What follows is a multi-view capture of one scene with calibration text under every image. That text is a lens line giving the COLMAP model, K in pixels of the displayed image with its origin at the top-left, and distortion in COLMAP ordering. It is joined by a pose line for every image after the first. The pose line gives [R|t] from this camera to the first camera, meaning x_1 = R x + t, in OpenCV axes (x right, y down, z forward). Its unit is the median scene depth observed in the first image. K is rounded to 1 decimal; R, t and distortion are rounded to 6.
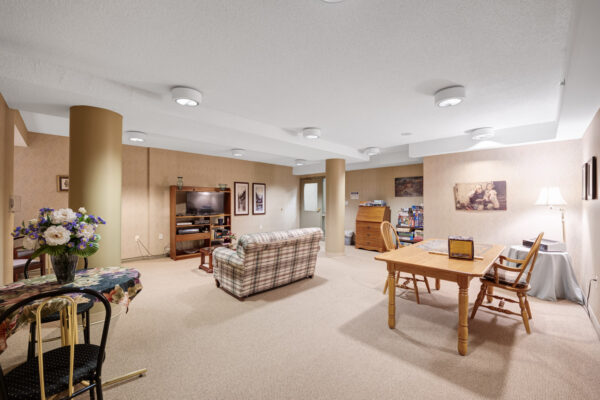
lens RADIAL K [[245.2, 0, 300.0], [0, 245.2, 200.0], [0, 0, 1]] dist [0.000840, 0.000070]
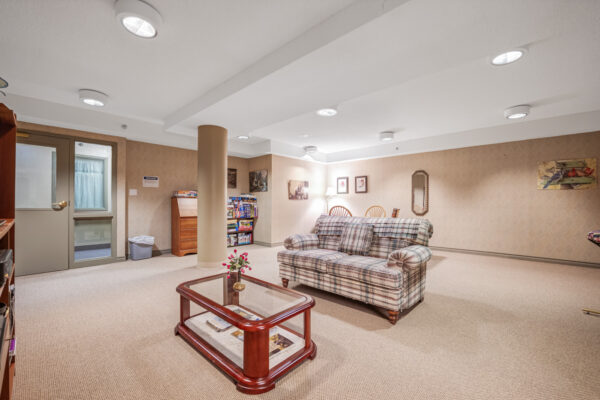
lens RADIAL K [[245.2, 0, 300.0], [0, 245.2, 200.0], [0, 0, 1]] dist [0.000840, 0.000070]
pose [[-0.047526, 0.002162, 0.998868, -0.752610], [-0.012025, 0.999924, -0.002737, 0.047300], [-0.998798, -0.012141, -0.047497, 1.032654]]
